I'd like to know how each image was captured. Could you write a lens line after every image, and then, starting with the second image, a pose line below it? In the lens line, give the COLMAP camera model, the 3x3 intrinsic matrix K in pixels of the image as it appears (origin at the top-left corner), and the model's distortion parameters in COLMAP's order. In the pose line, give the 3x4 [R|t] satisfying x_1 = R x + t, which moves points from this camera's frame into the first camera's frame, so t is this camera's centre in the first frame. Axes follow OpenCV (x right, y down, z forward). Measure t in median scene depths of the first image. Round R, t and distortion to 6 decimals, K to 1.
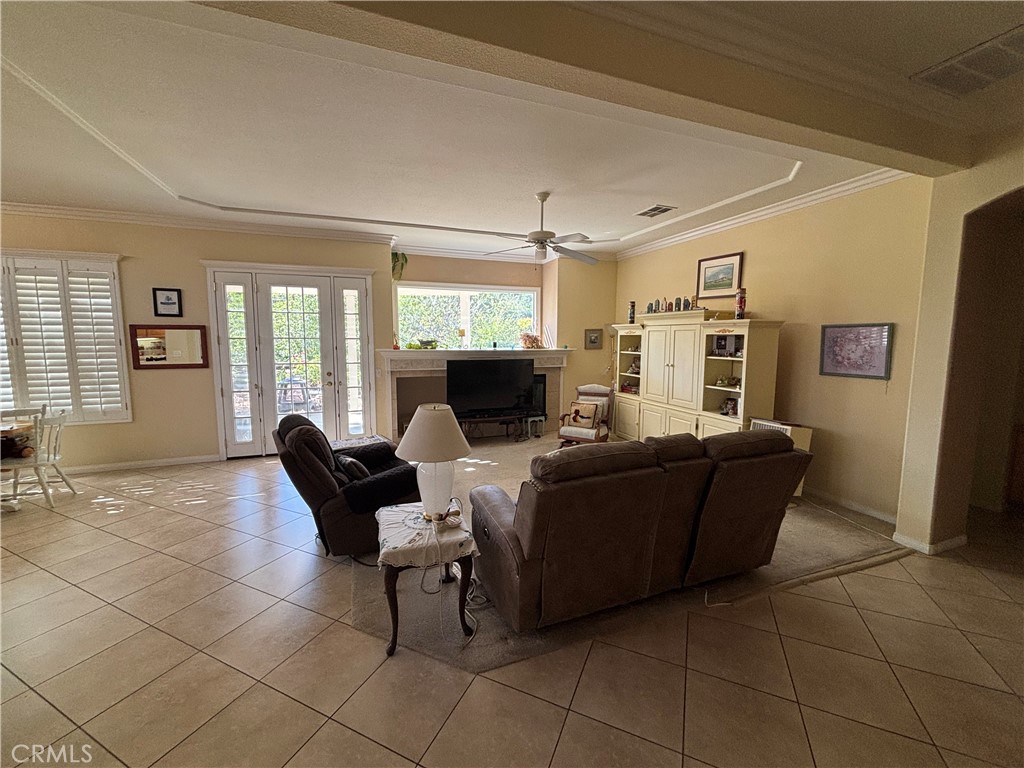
lens RADIAL K [[412.2, 0, 513.7], [0, 412.2, 383.1], [0, 0, 1]] dist [0.002993, 0.000173]
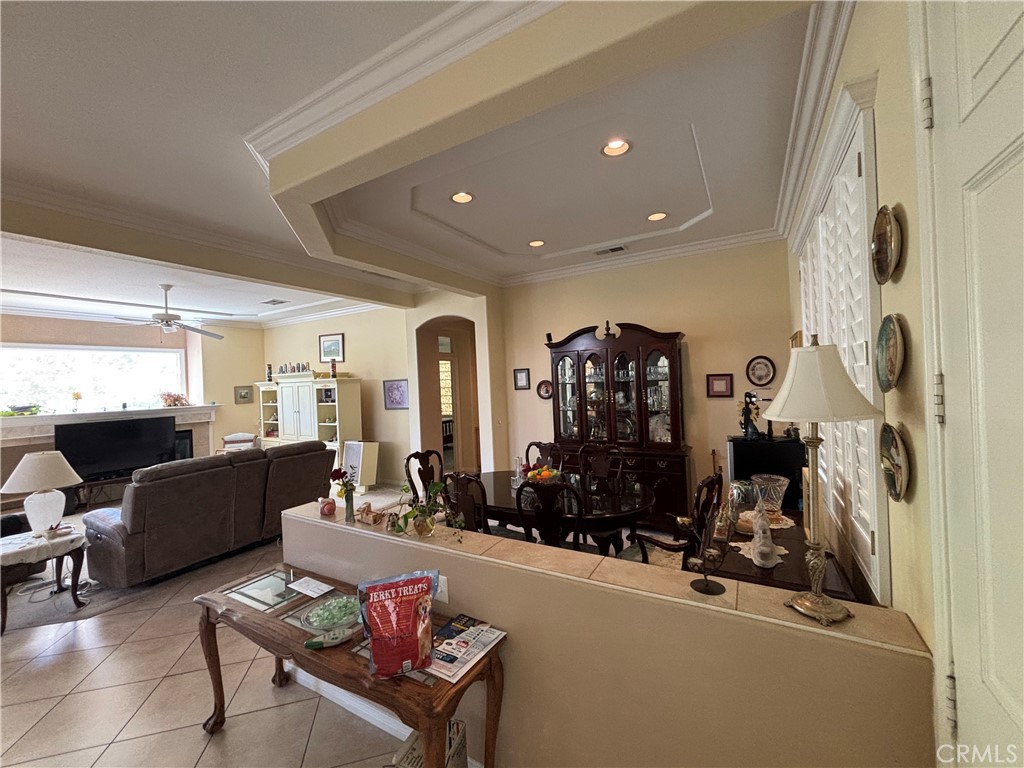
lens RADIAL K [[412.2, 0, 509.7], [0, 412.2, 379.0], [0, 0, 1]] dist [0.002993, 0.000173]
pose [[0.779865, -0.029432, 0.625255, 0.073043], [0.110337, 0.989716, -0.091033, 0.049379], [-0.616146, 0.139982, 0.775093, -0.474730]]
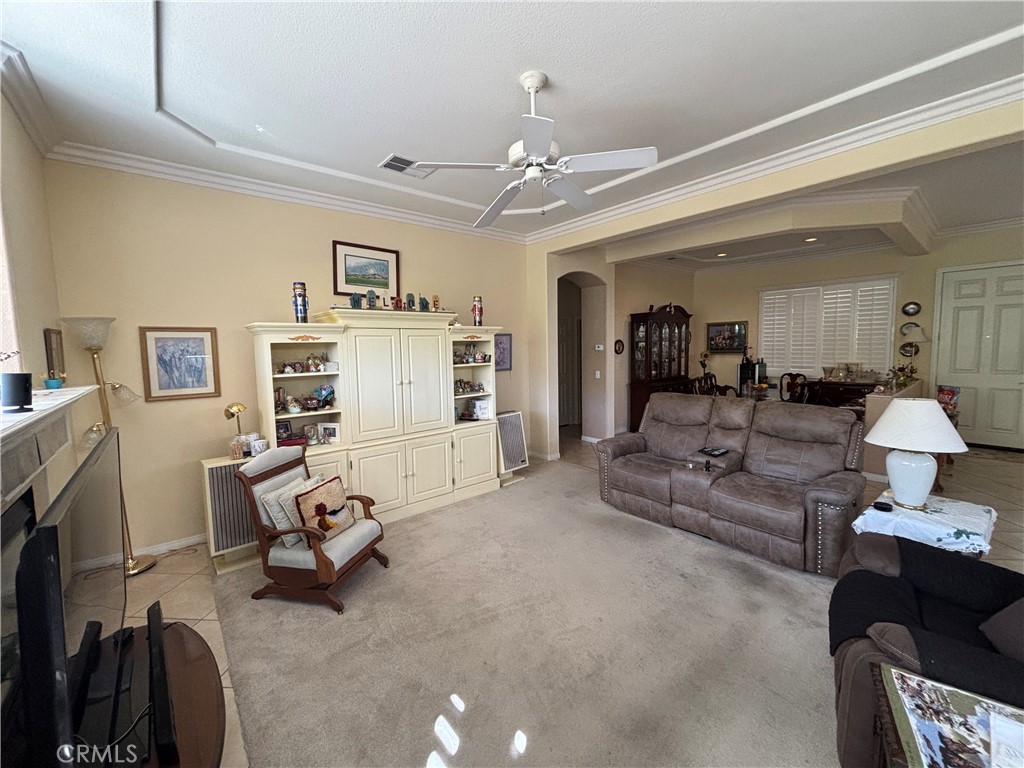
lens RADIAL K [[412.2, 0, 504.9], [0, 412.2, 378.8], [0, 0, 1]] dist [0.002993, 0.000173]
pose [[-0.319138, -0.077686, 0.944519, -0.360282], [0.124909, 0.984492, 0.123179, -0.111958], [-0.939440, 0.157290, -0.304485, 0.995179]]
